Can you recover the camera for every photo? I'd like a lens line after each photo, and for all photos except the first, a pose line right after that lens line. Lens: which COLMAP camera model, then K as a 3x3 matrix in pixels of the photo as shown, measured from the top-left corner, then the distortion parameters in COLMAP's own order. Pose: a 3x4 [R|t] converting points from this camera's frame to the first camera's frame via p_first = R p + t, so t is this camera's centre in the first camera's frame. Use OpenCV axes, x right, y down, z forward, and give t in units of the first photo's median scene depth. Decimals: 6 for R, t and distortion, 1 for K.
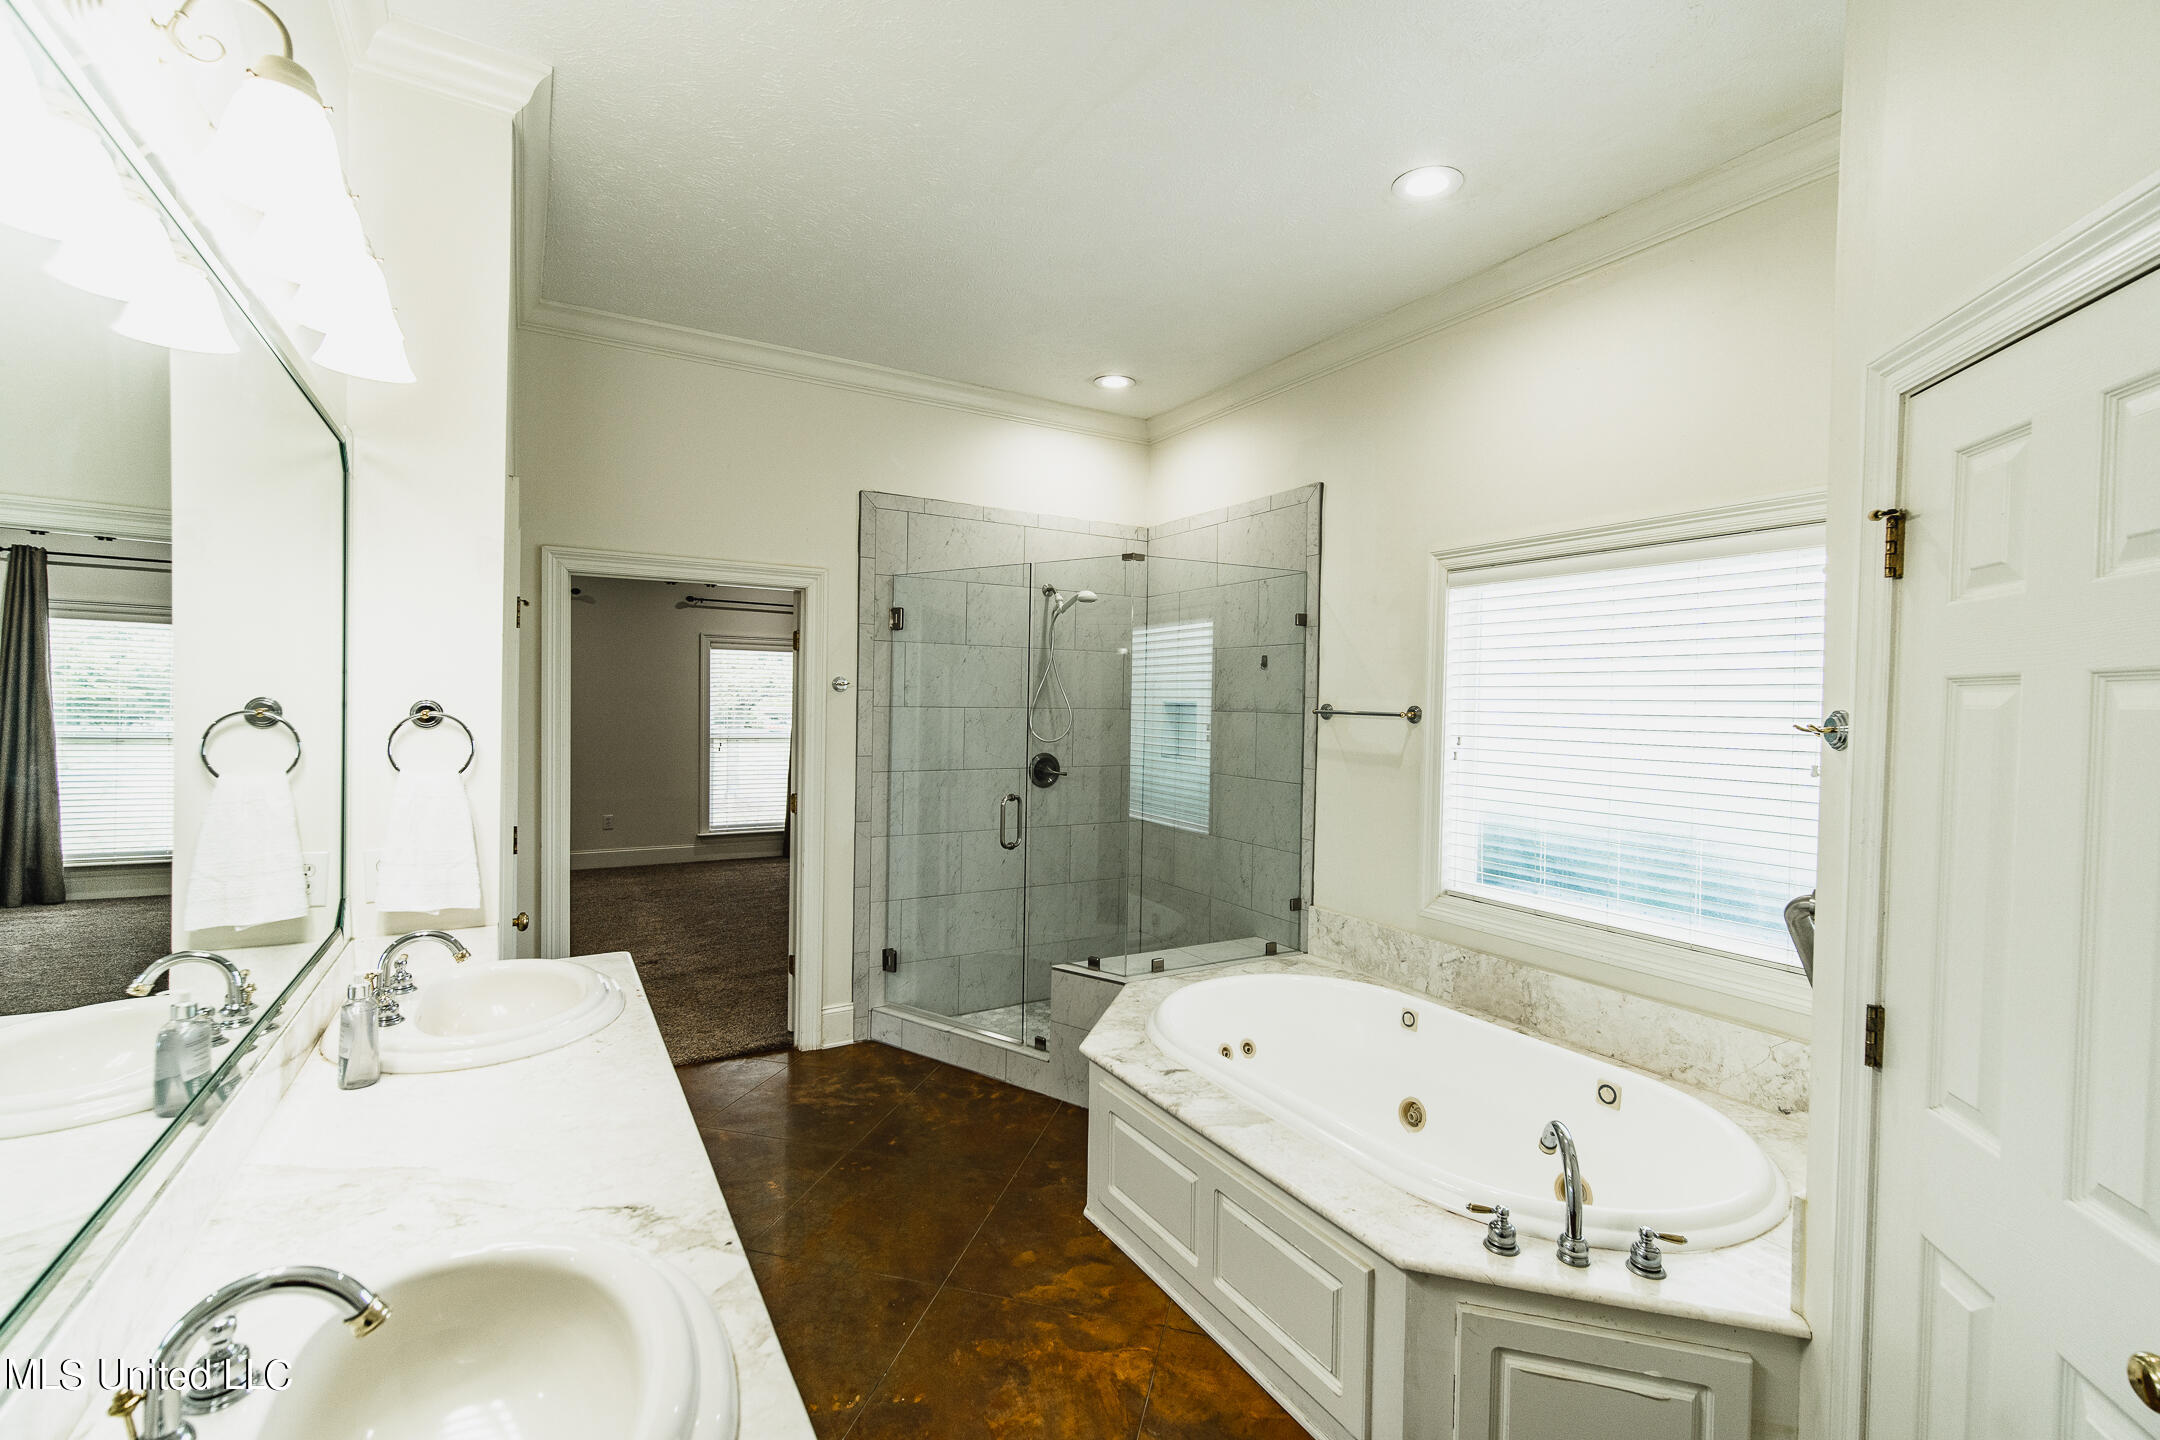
lens RADIAL K [[925.0, 0, 1082.5], [0, 925.0, 716.7], [0, 0, 1]] dist [0.004025, 0.000399]
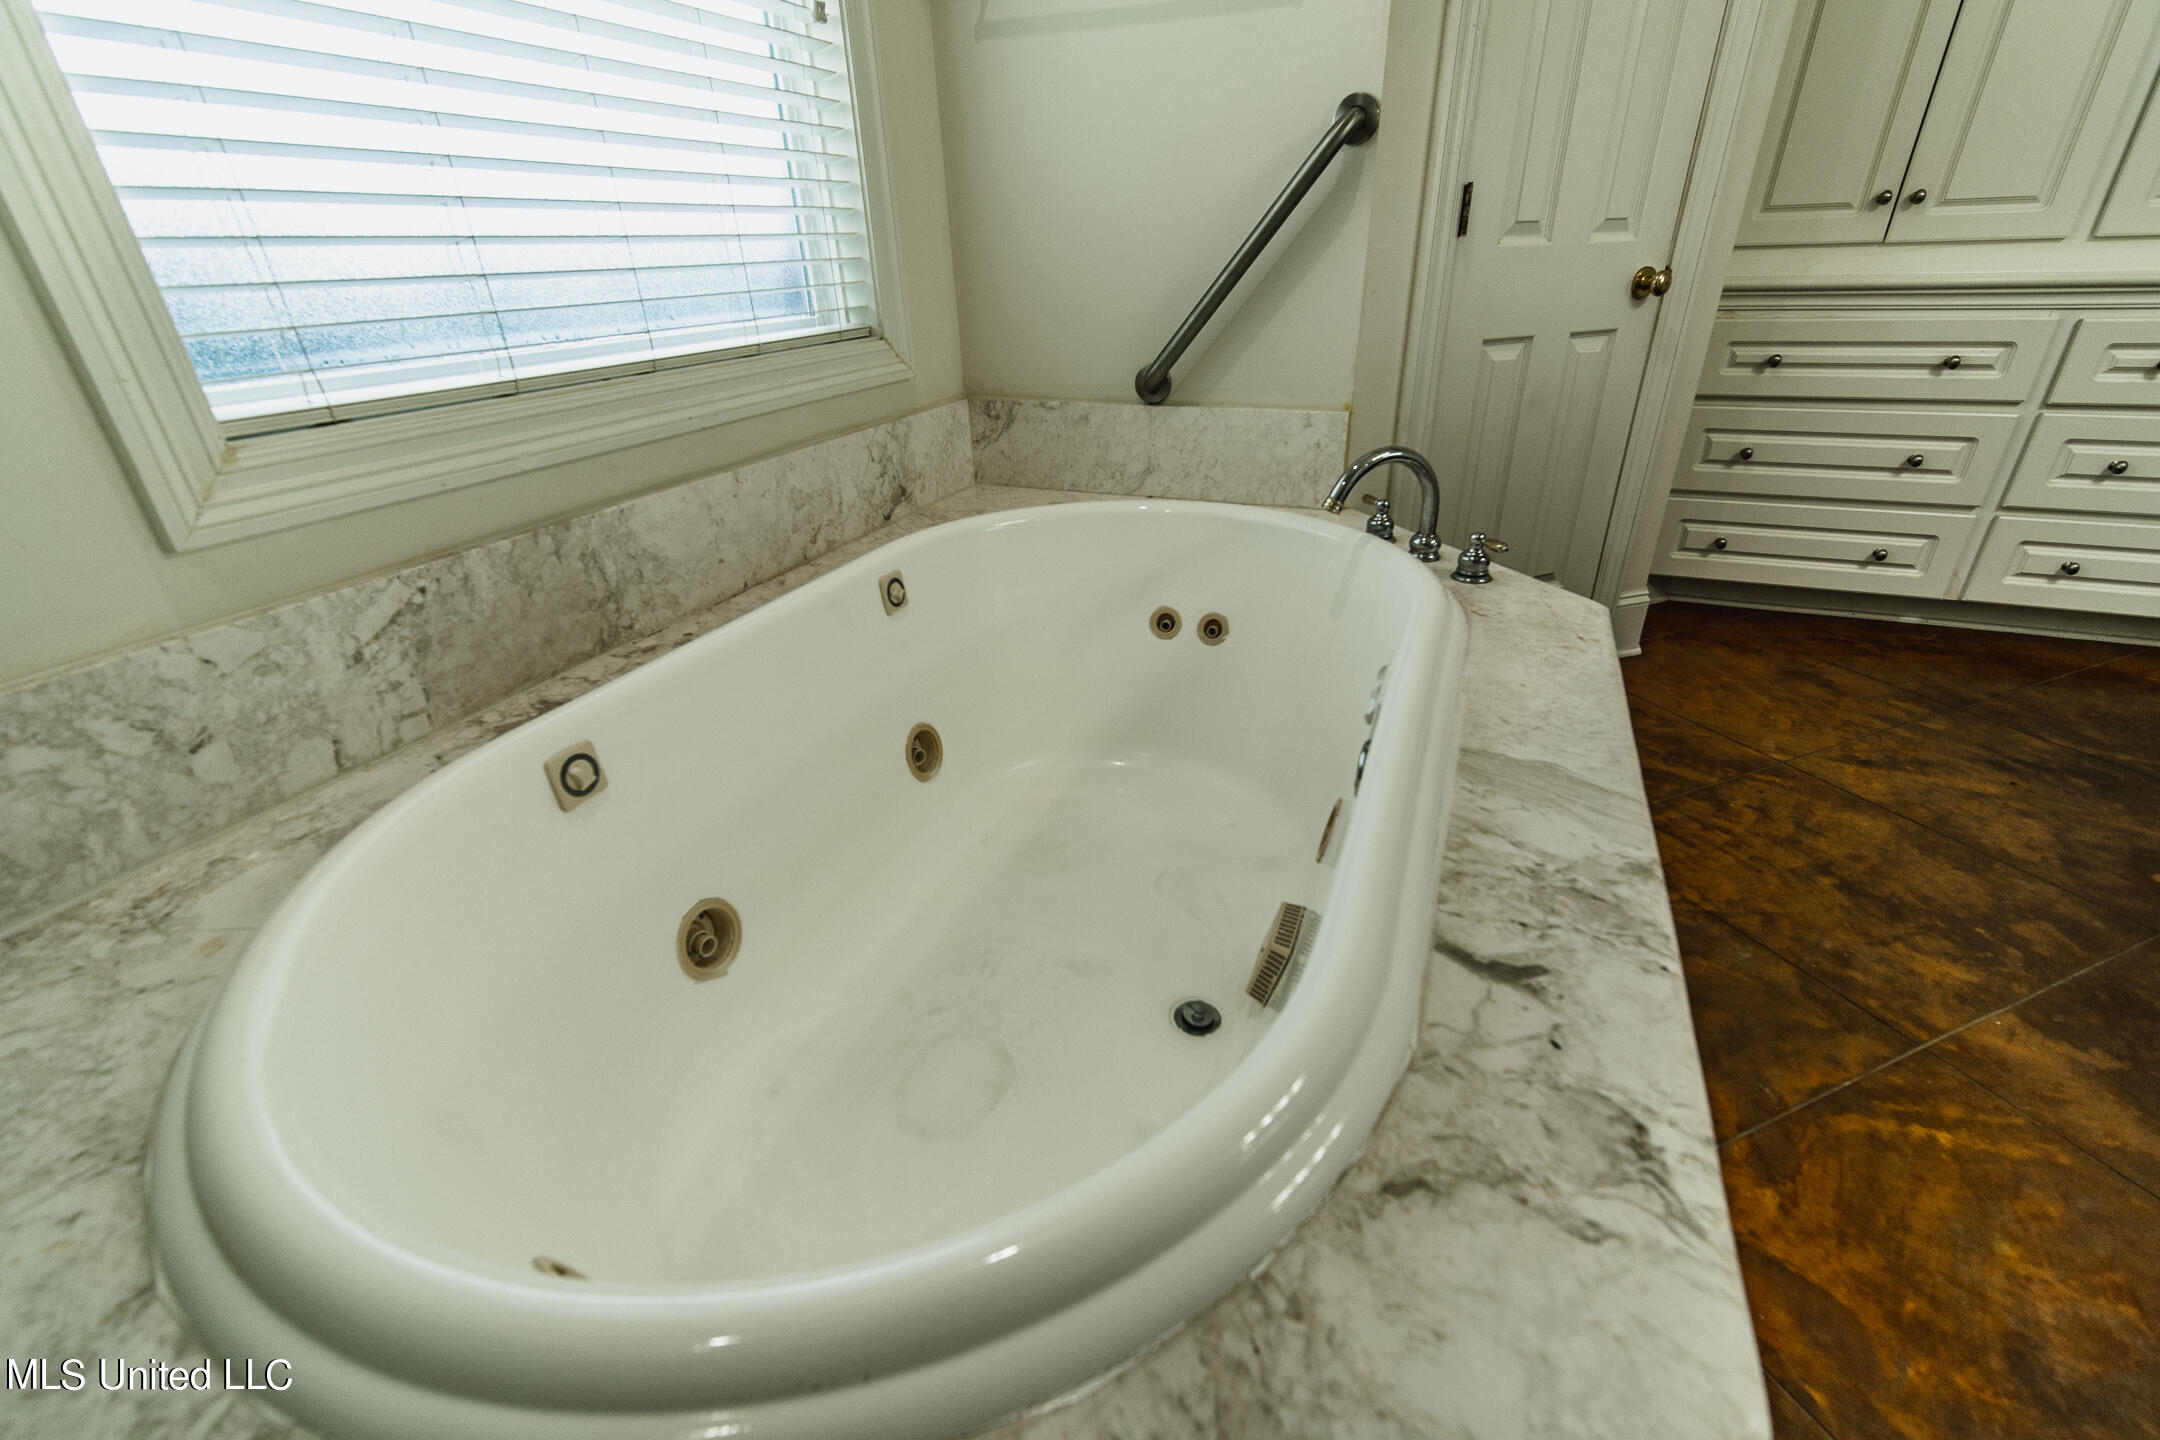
lens RADIAL K [[925.0, 0, 1077.9], [0, 925.0, 717.3], [0, 0, 1]] dist [0.004025, 0.000399]
pose [[-0.600810, -0.362052, 0.712703, 0.000845], [0.032700, 0.879679, 0.474443, 0.178612], [-0.798722, 0.308356, -0.516681, 1.225980]]
